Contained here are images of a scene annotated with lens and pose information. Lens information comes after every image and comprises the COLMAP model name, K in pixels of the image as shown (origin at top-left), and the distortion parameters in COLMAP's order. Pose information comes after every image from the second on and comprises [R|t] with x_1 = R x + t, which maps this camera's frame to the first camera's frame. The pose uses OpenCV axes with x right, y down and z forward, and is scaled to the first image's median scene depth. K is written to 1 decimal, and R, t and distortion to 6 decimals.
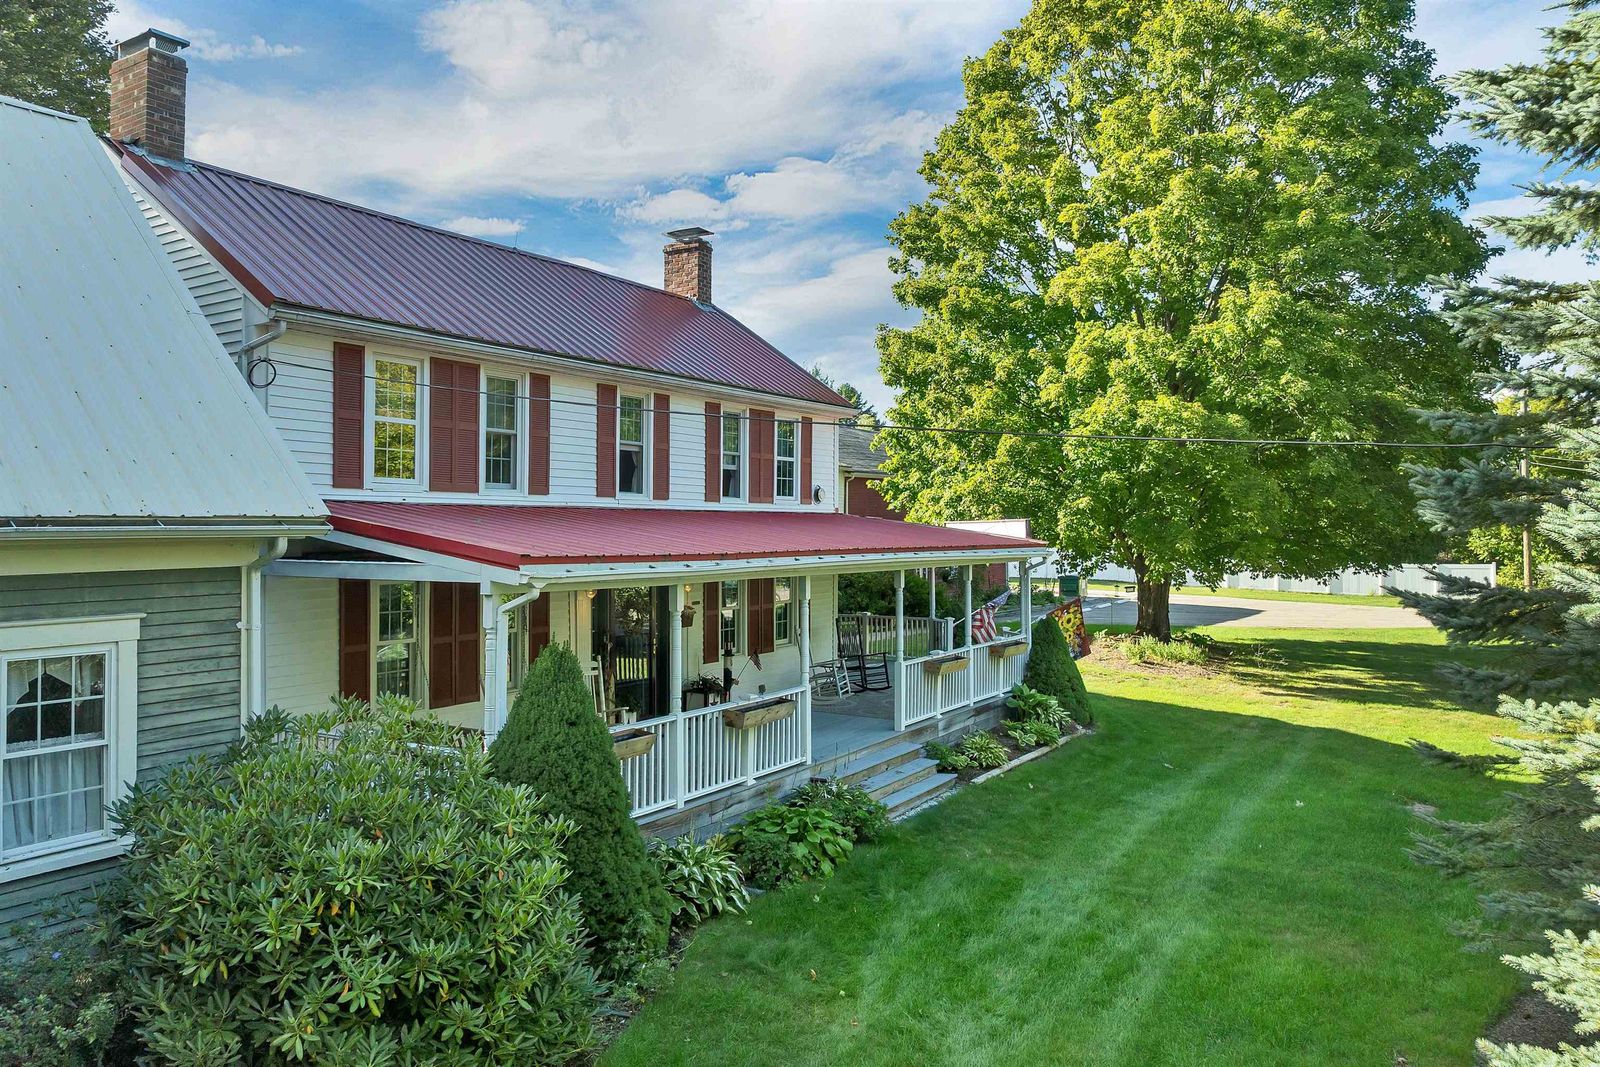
lens RADIAL K [[1118.7, 0, 866.5], [0, 1118.7, 533.4], [0, 0, 1]] dist [-0.040527, 0.008340]
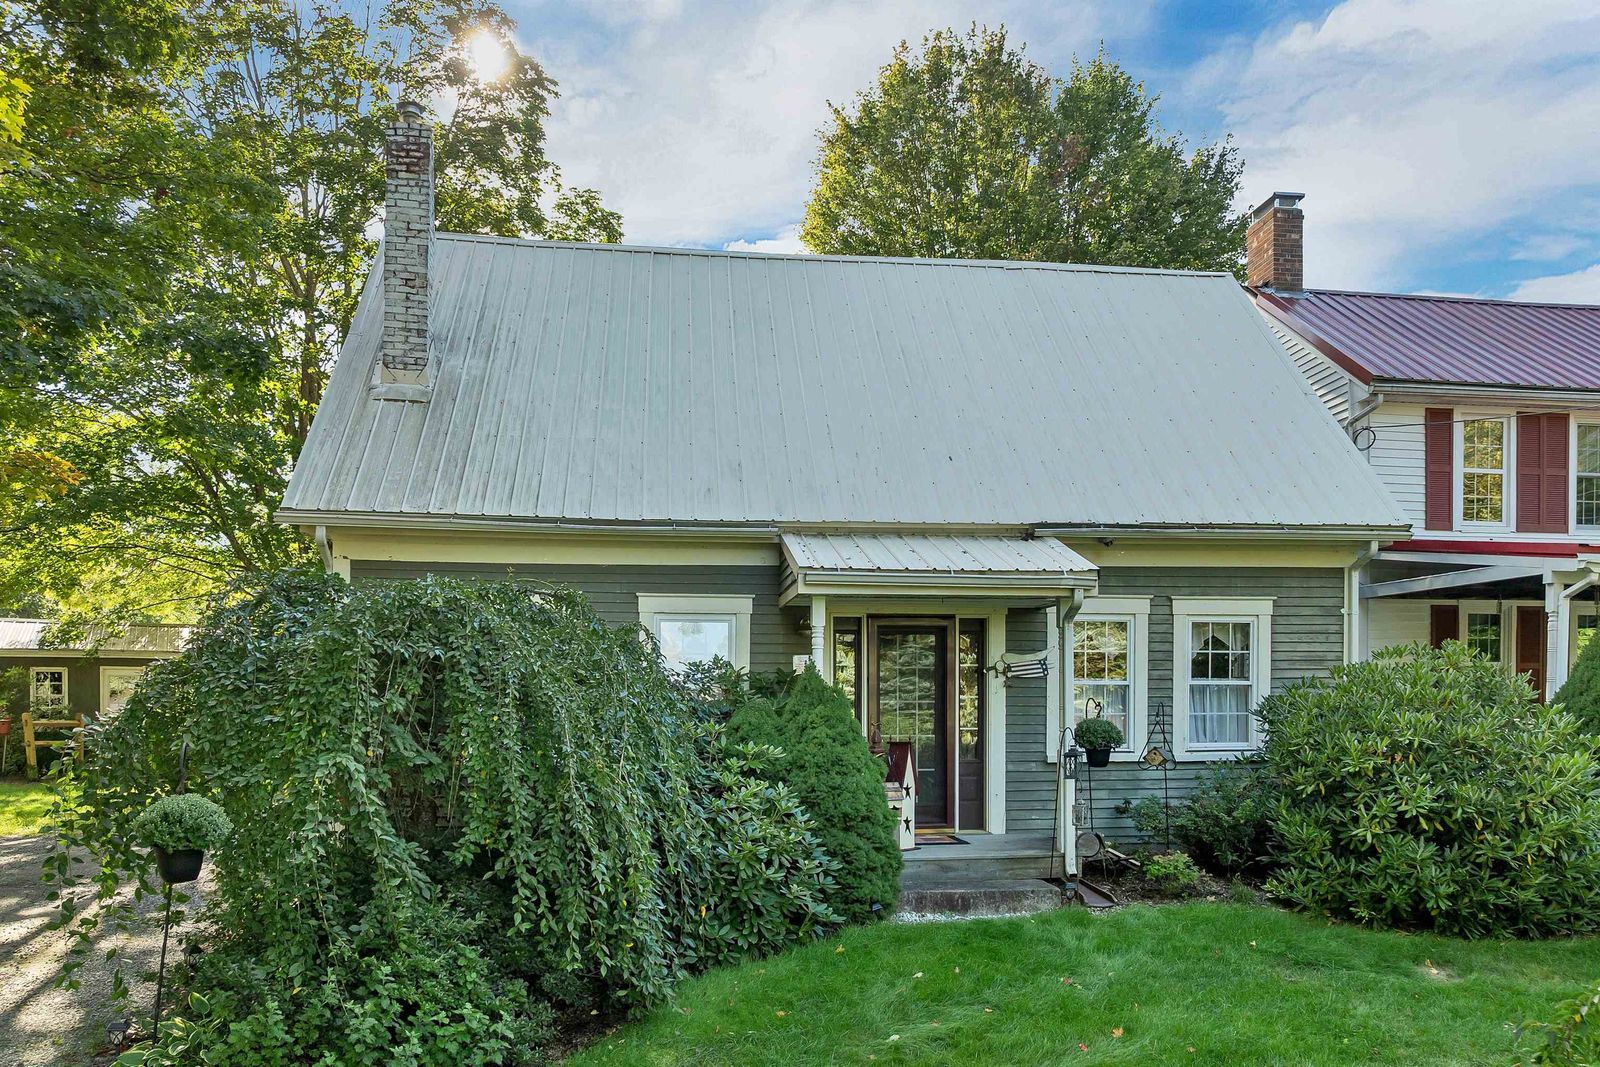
lens RADIAL K [[1118.7, 0, 866.5], [0, 1118.7, 533.4], [0, 0, 1]] dist [-0.040527, 0.008340]
pose [[0.593819, -0.055882, -0.802656, 0.116122], [-0.024819, 0.995838, -0.087693, 0.095029], [0.804216, 0.071995, 0.589961, -0.171432]]
